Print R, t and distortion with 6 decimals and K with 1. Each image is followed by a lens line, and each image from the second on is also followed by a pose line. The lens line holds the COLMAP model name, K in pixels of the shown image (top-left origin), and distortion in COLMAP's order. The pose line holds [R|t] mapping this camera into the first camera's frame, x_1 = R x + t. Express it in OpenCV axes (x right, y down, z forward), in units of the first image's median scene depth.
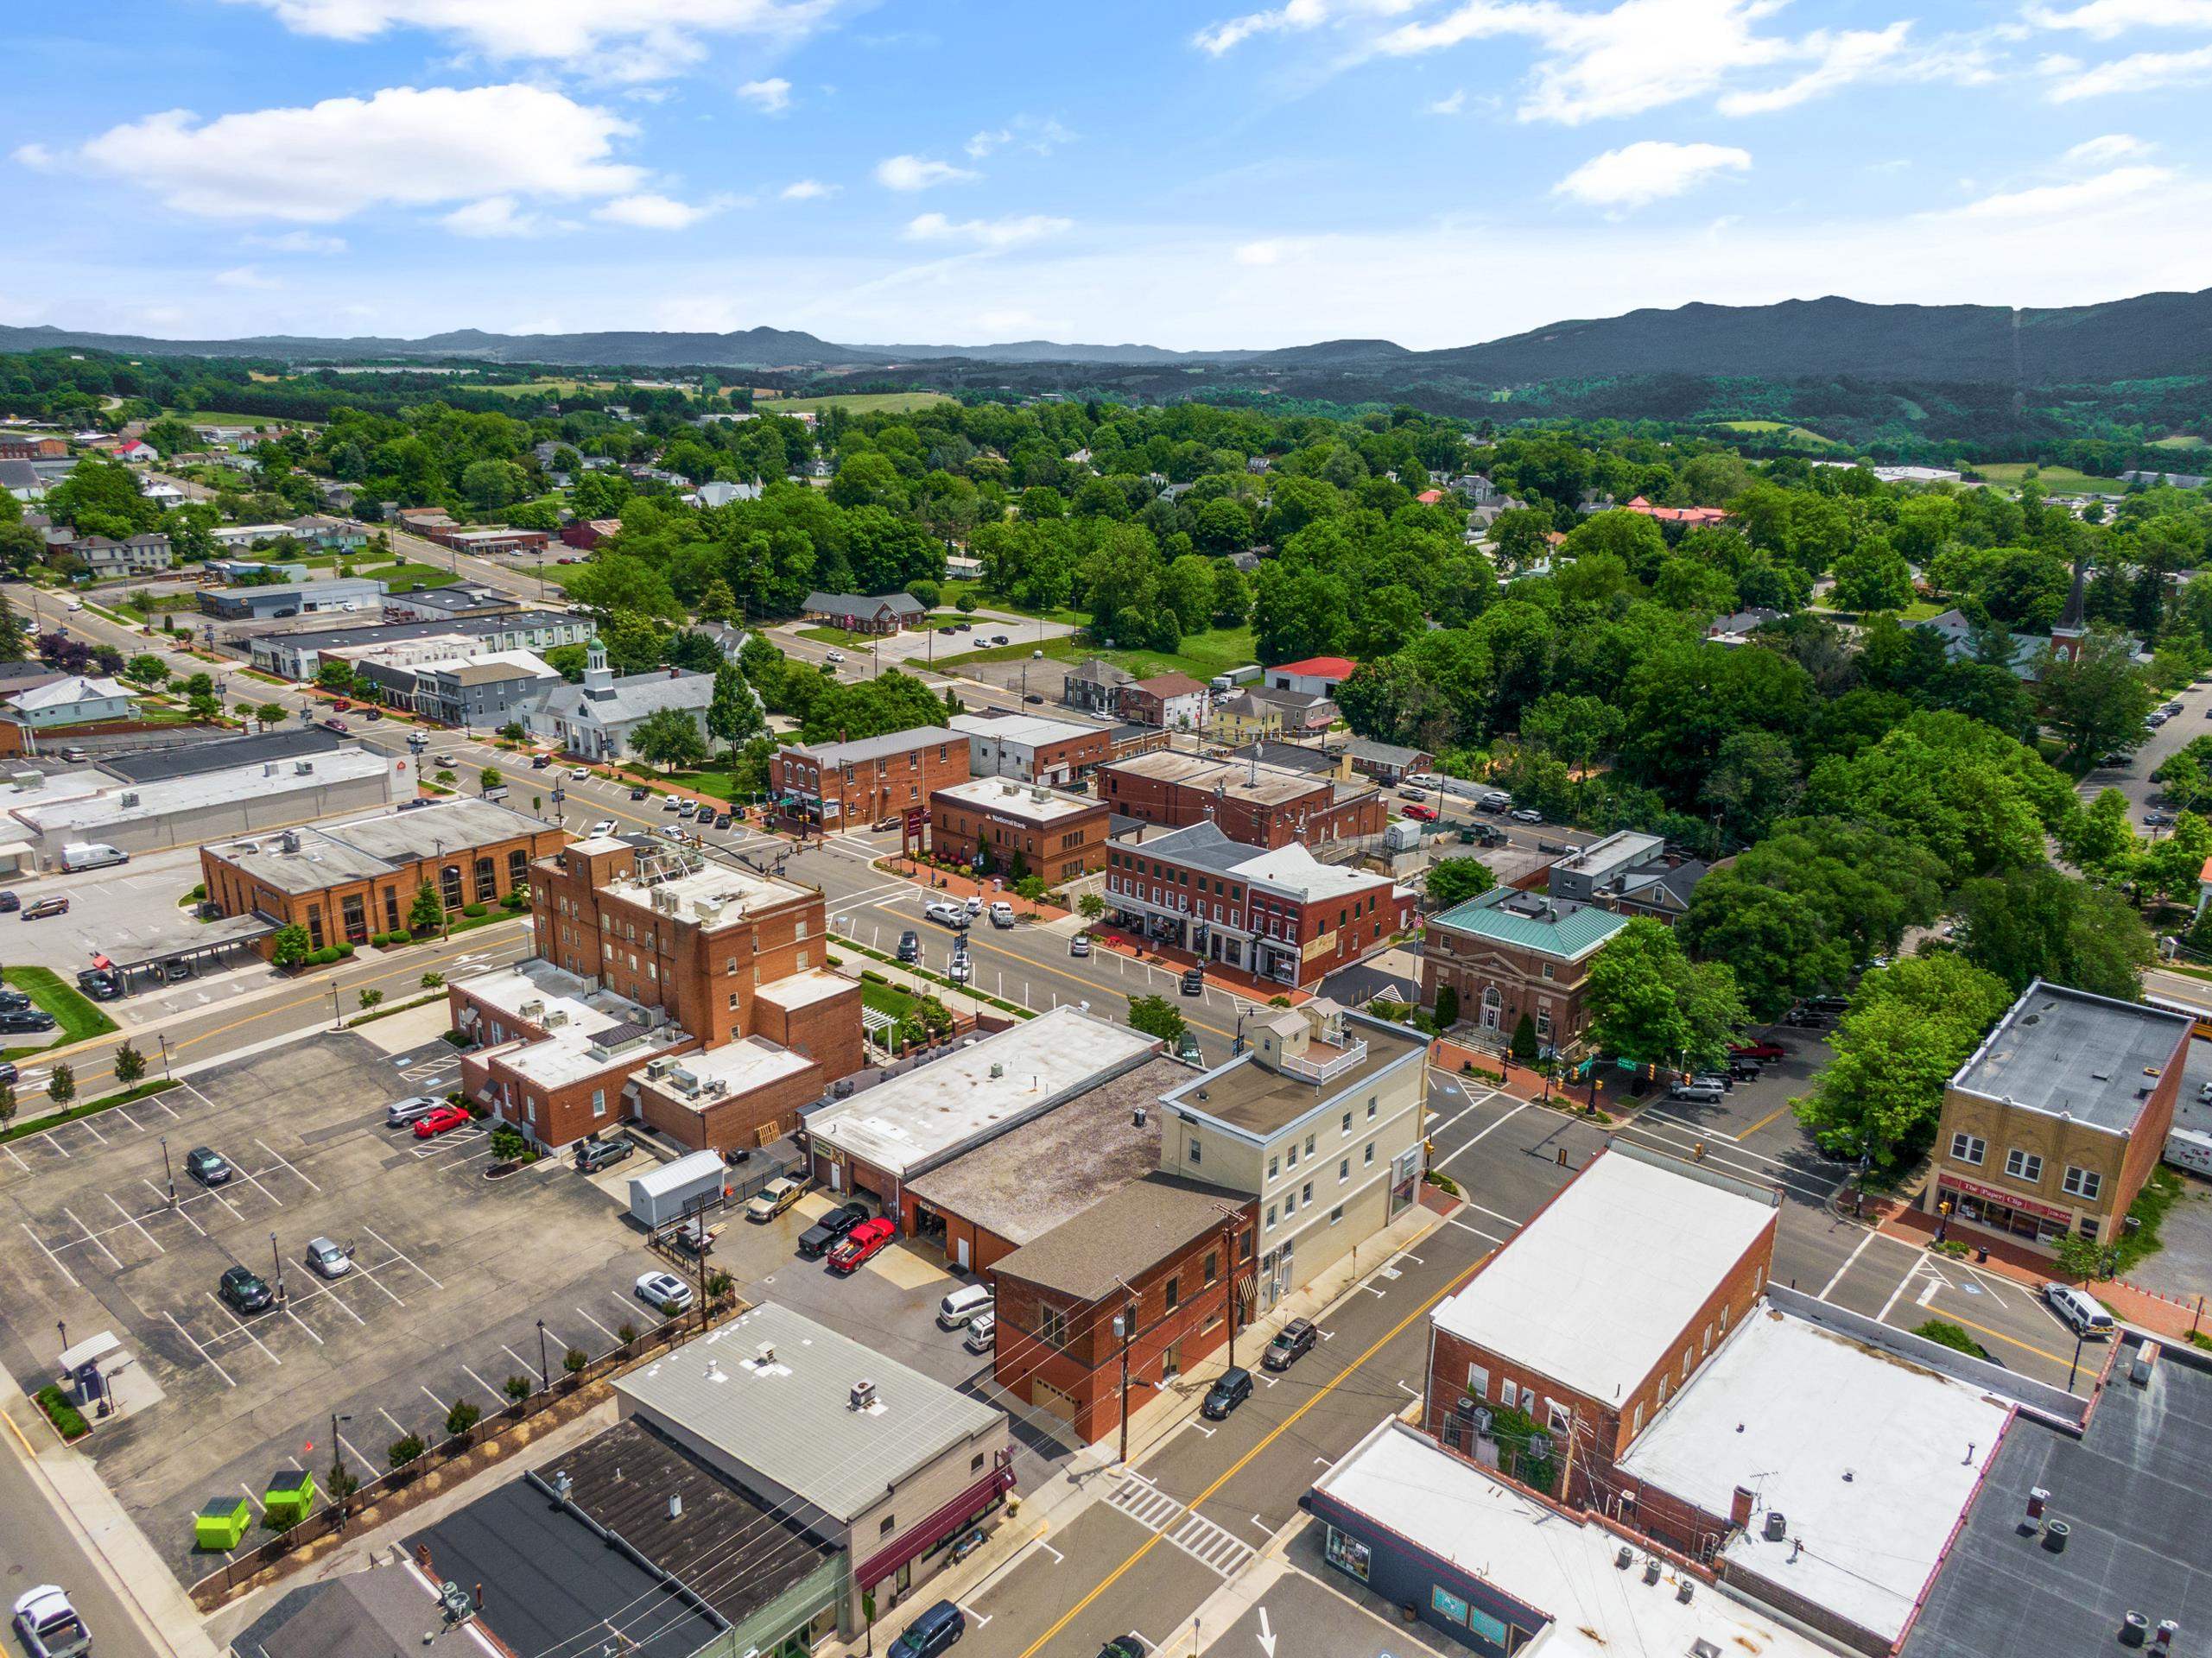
lens RADIAL K [[1574.9, 0, 1100.6], [0, 1574.9, 836.3], [0, 0, 1]] dist [0.061427, -0.092799]
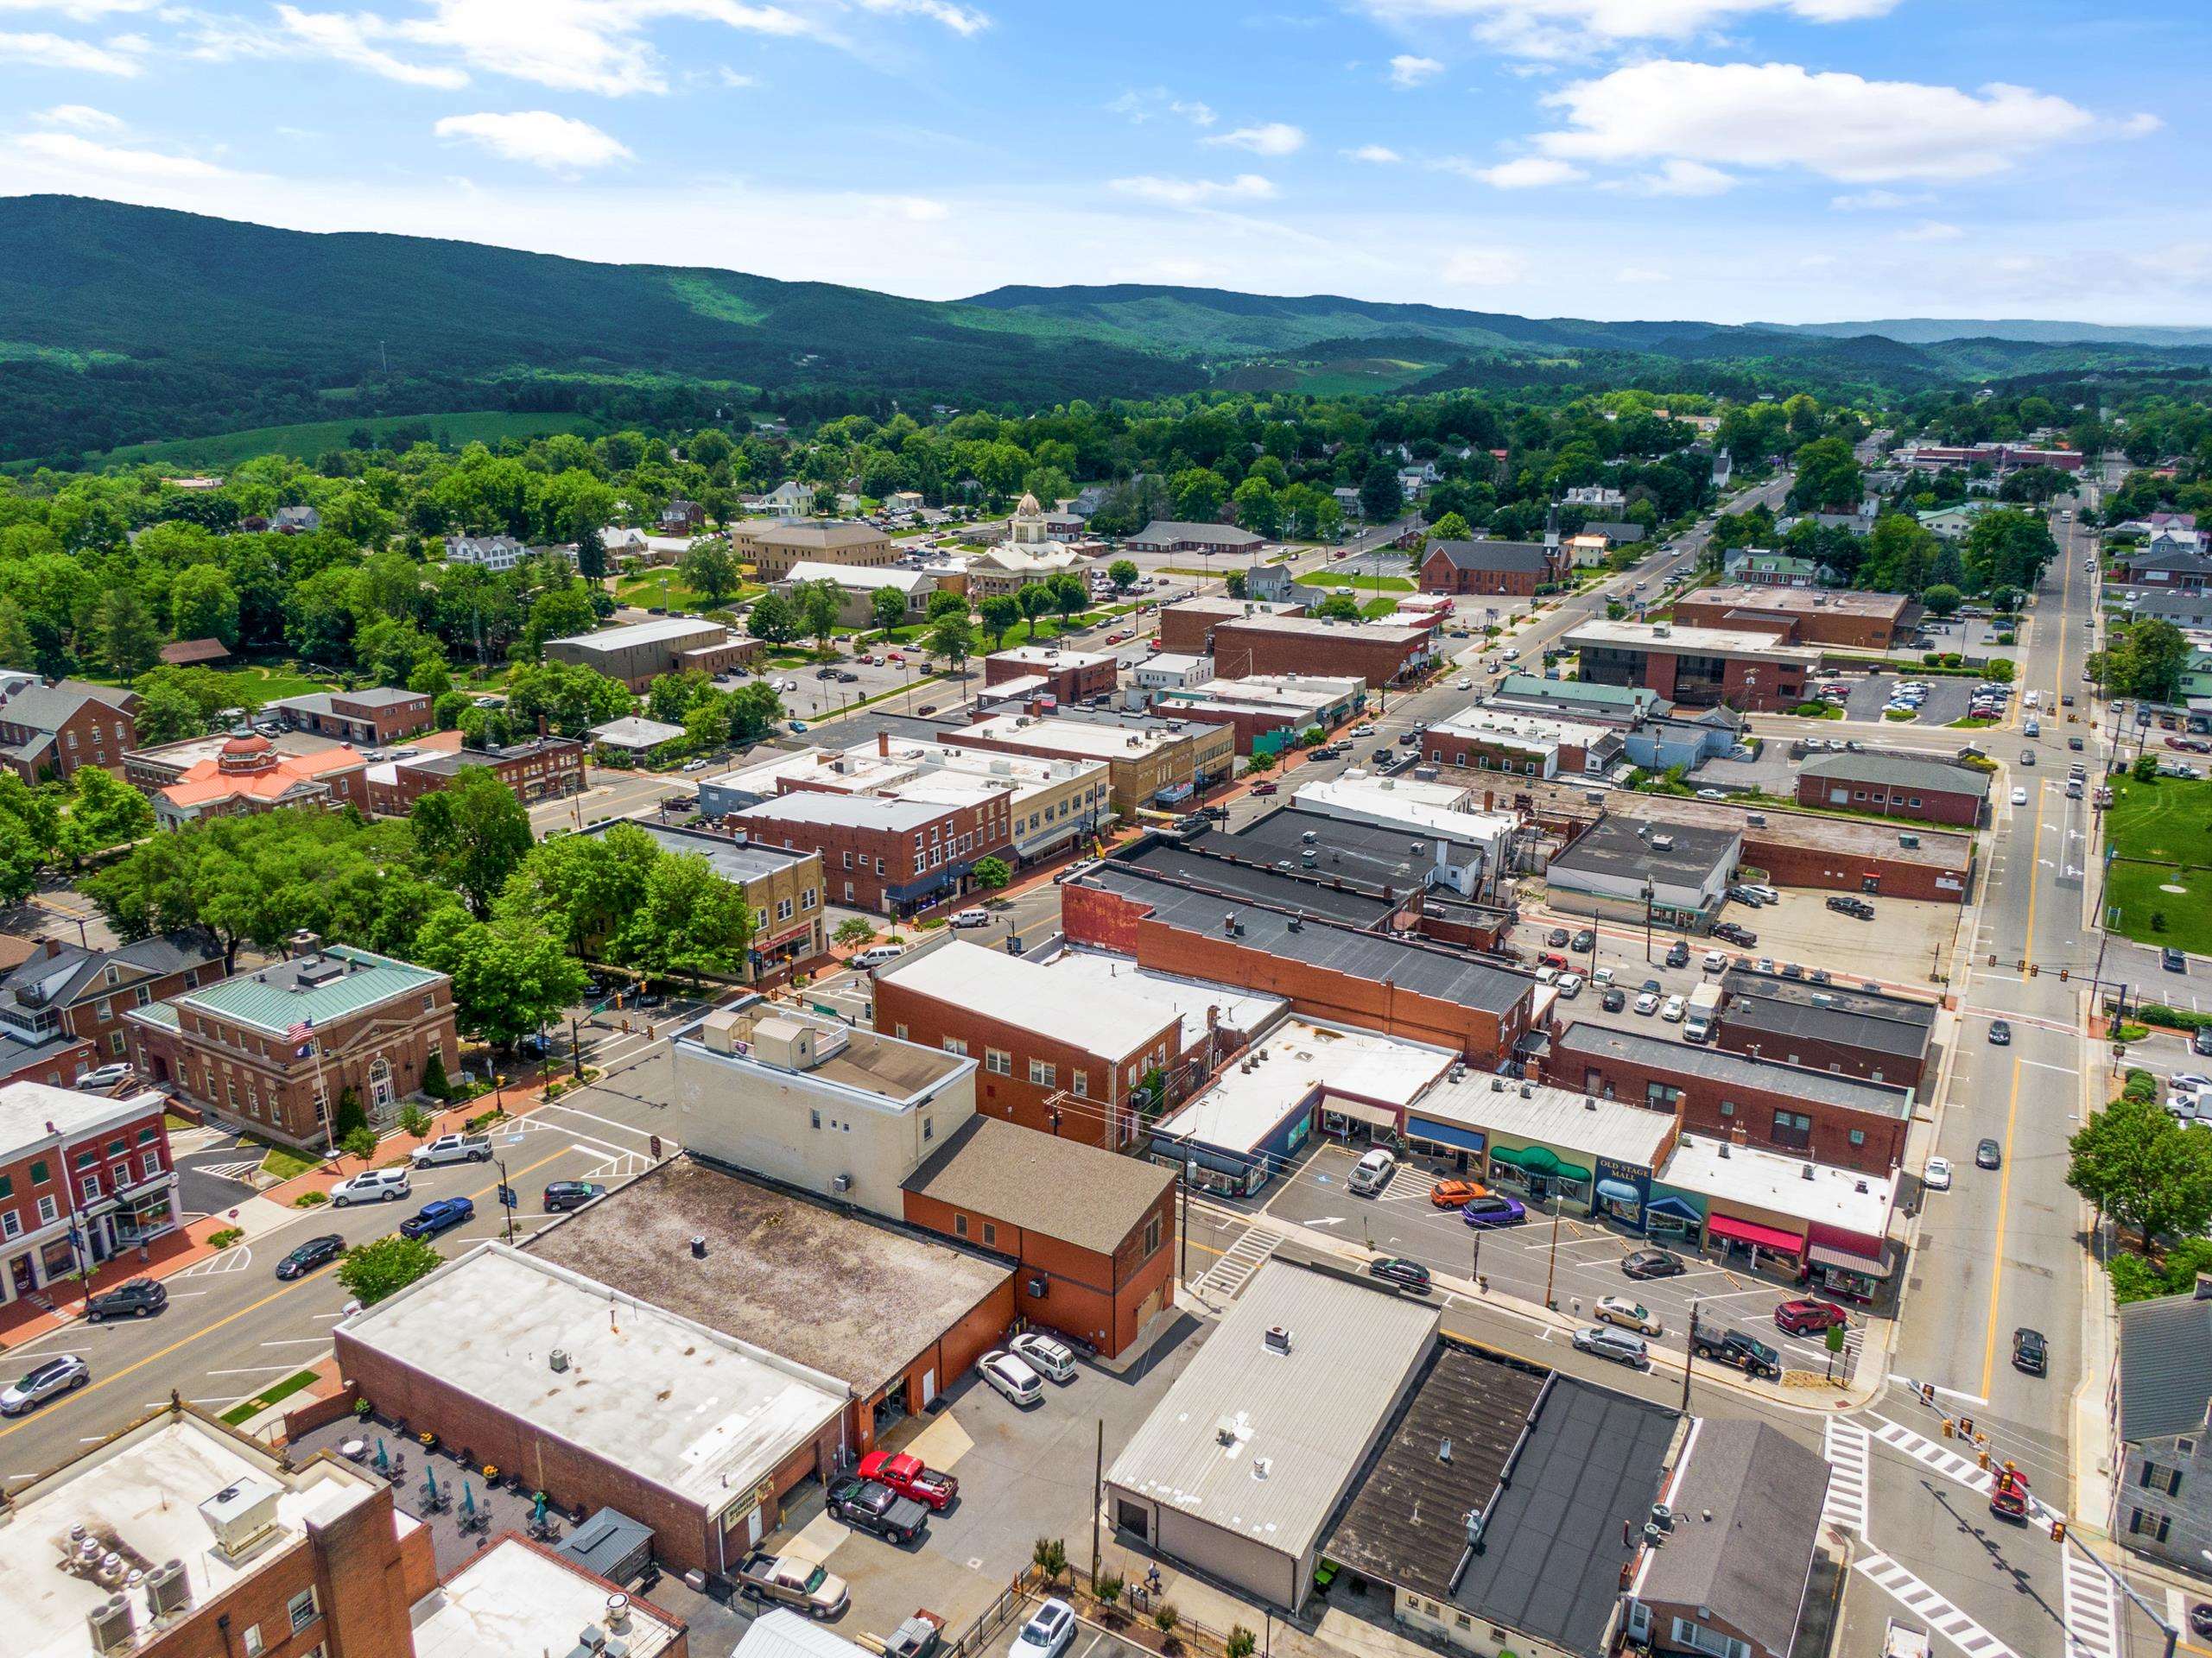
lens RADIAL K [[1579.1, 0, 1096.1], [0, 1579.1, 831.2], [0, 0, 1]] dist [0.043801, -0.050702]
pose [[-0.180490, -0.299474, 0.936877, -0.732418], [0.283819, 0.896145, 0.341132, -0.246156], [-0.941738, 0.327475, -0.076749, 0.787782]]
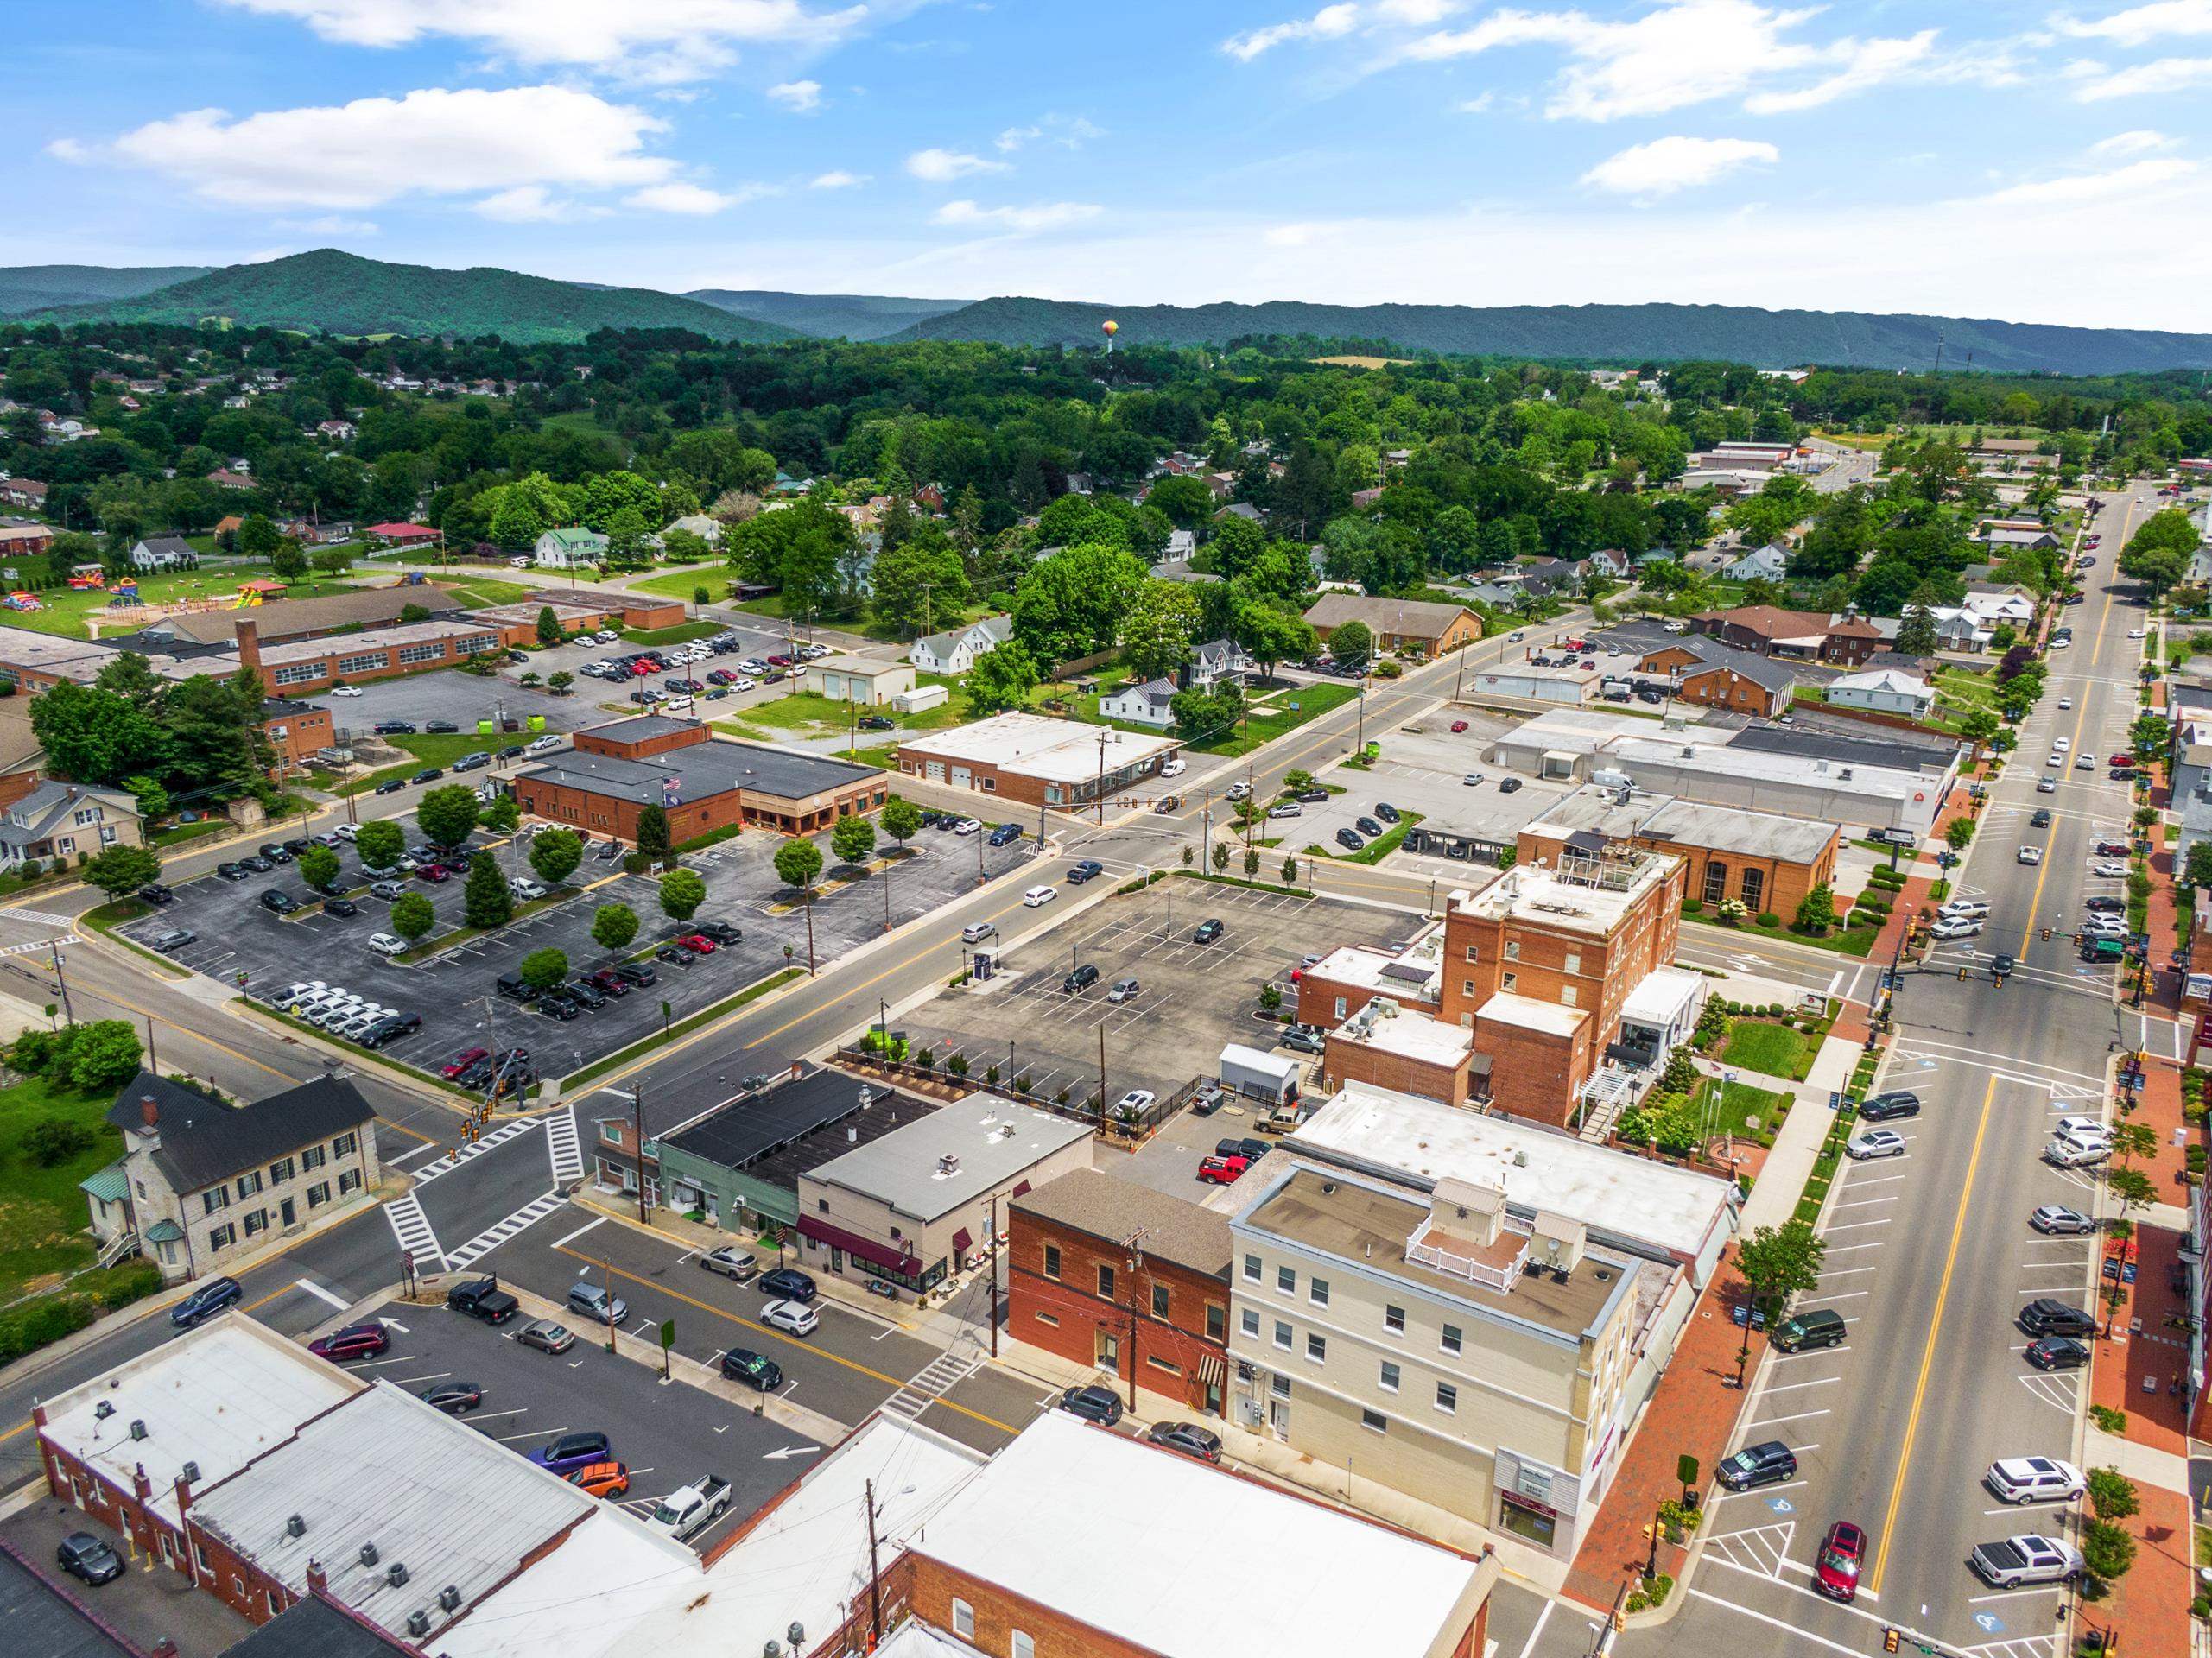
lens RADIAL K [[1587.8, 0, 1109.1], [0, 1587.8, 842.9], [0, 0, 1]] dist [0.062901, -0.092501]
pose [[0.151791, 0.279057, -0.948202, 0.734320], [-0.302599, 0.926375, 0.224193, -0.154617], [0.940953, 0.252895, 0.225057, 0.559288]]
